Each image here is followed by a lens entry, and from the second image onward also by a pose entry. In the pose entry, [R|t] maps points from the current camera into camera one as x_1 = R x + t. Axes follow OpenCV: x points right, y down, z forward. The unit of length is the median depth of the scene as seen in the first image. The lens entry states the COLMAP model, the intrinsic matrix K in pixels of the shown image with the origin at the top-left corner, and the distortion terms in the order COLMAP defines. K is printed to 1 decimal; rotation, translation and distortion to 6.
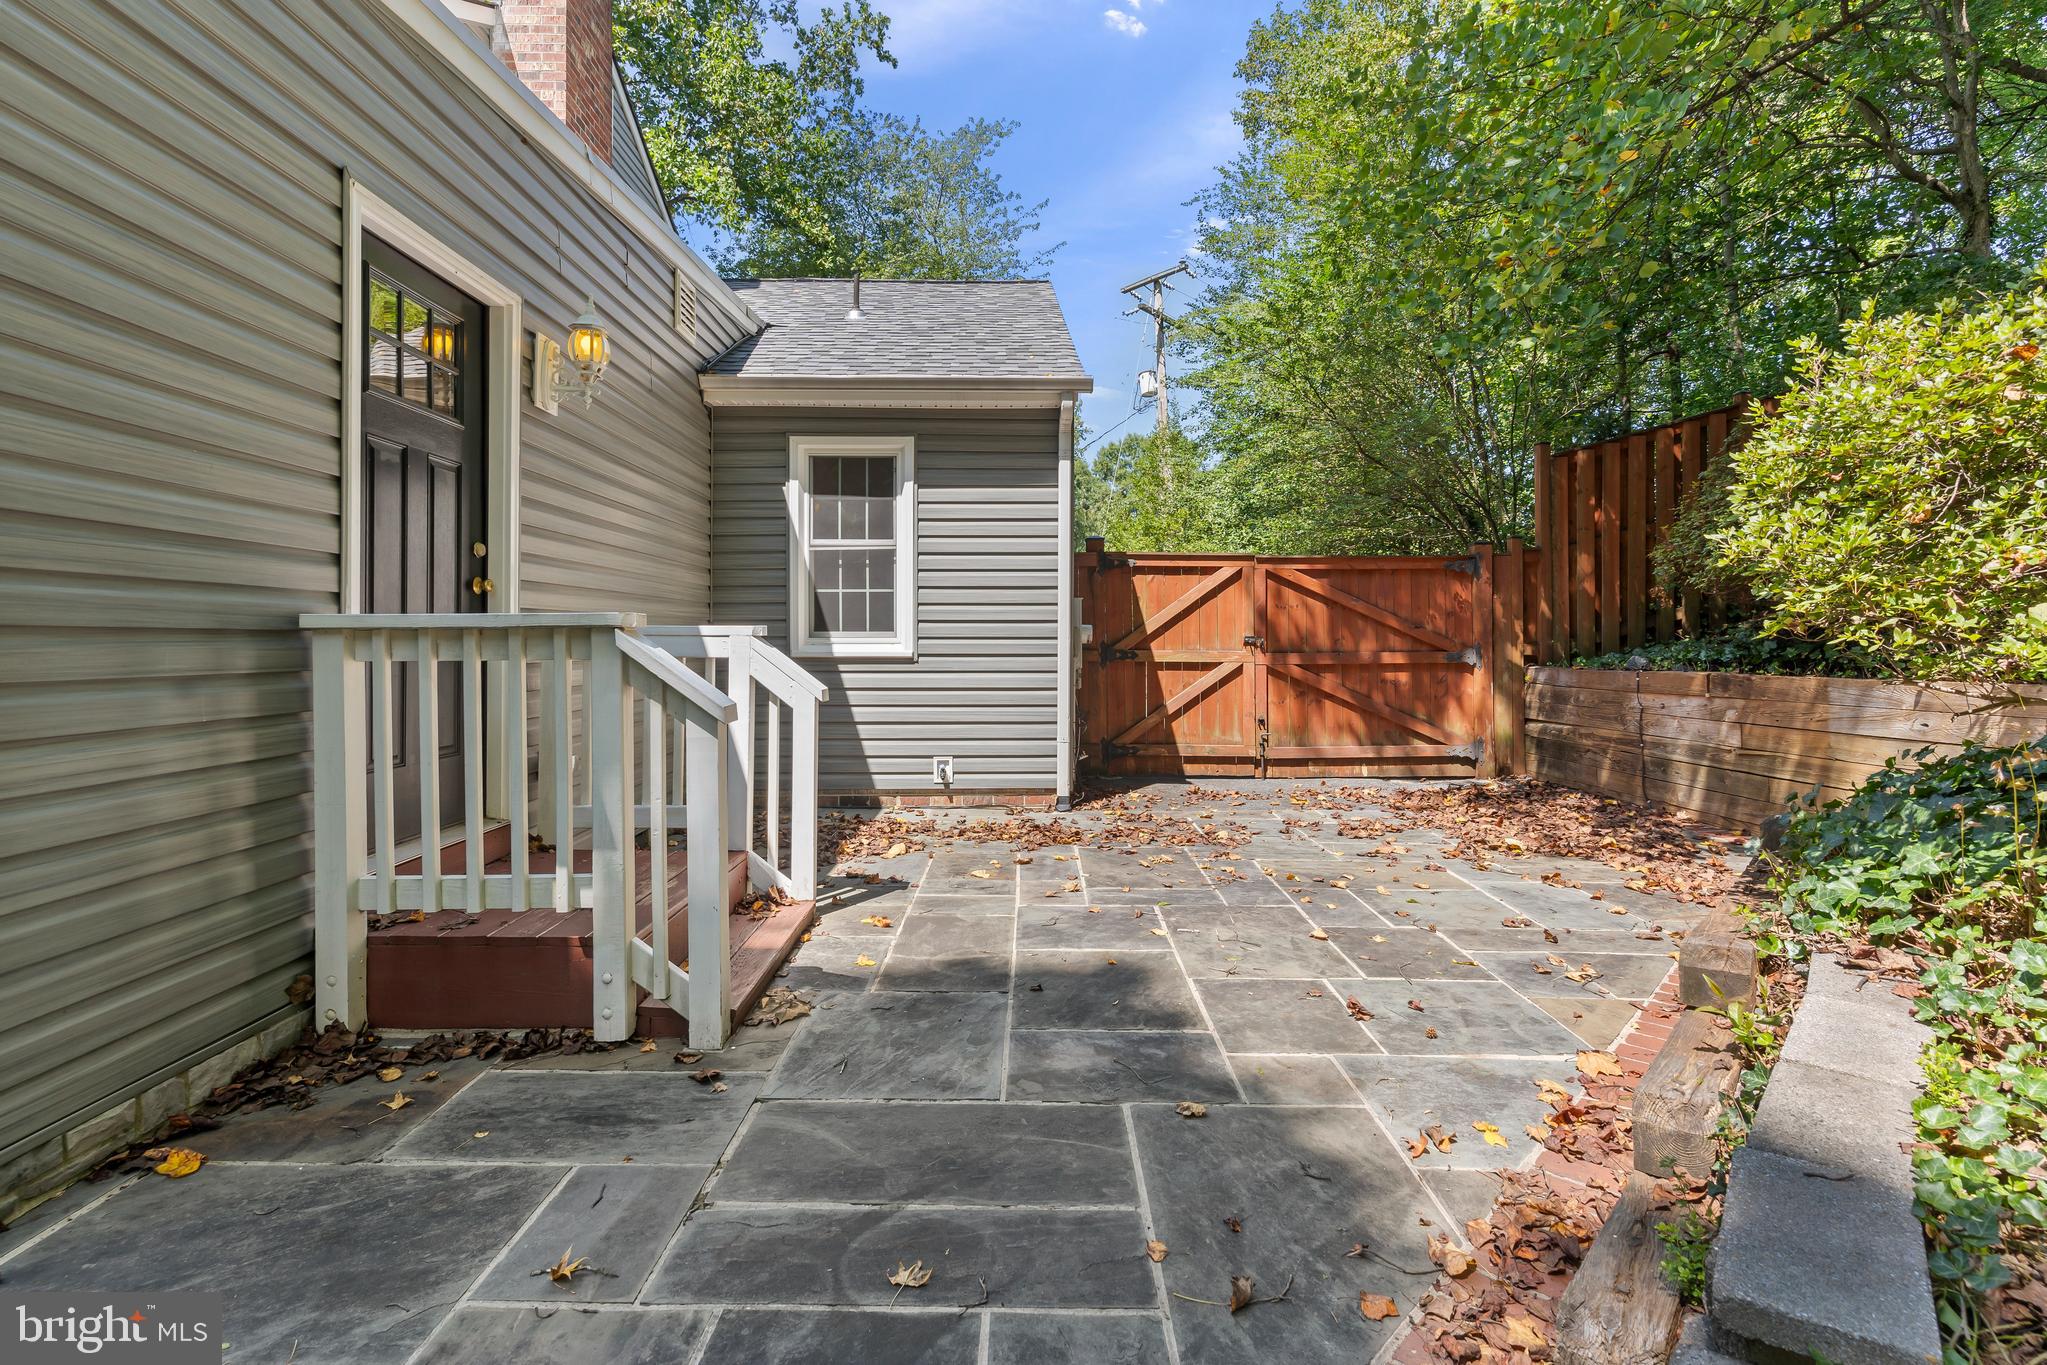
lens RADIAL K [[986.2, 0, 1014.7], [0, 986.2, 666.7], [0, 0, 1]] dist [0.000552, -0.000940]
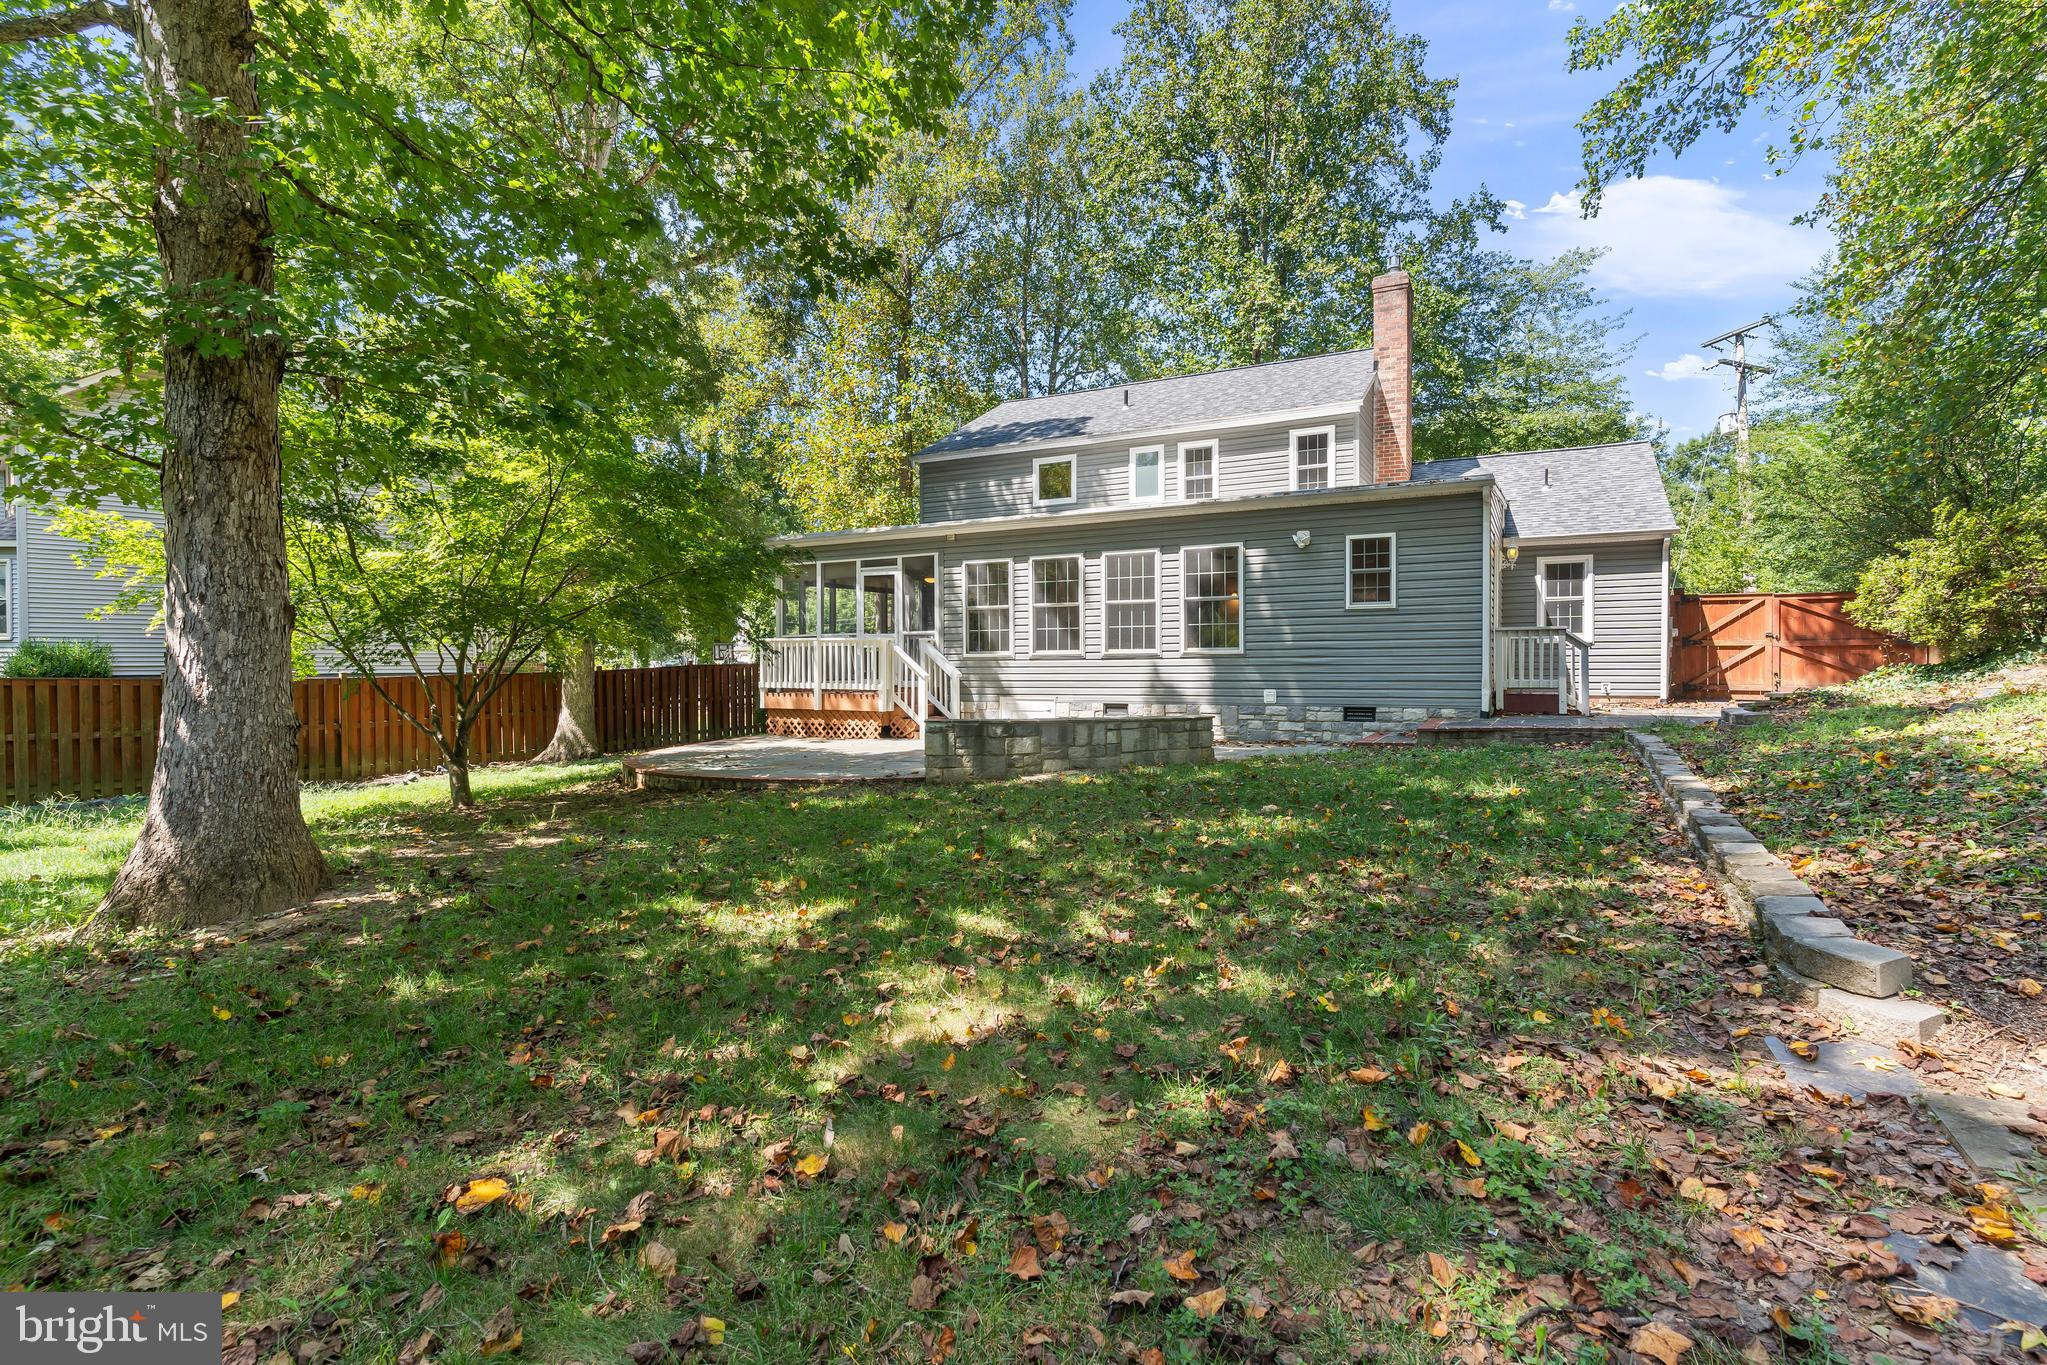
lens RADIAL K [[986.2, 0, 984.9], [0, 986.2, 667.5], [0, 0, 1]] dist [0.000552, -0.000940]
pose [[0.865429, 0.006037, -0.500995, -0.161044], [-0.008182, 0.999964, -0.002085, 0.063353], [0.500965, 0.005904, 0.865448, -1.717069]]
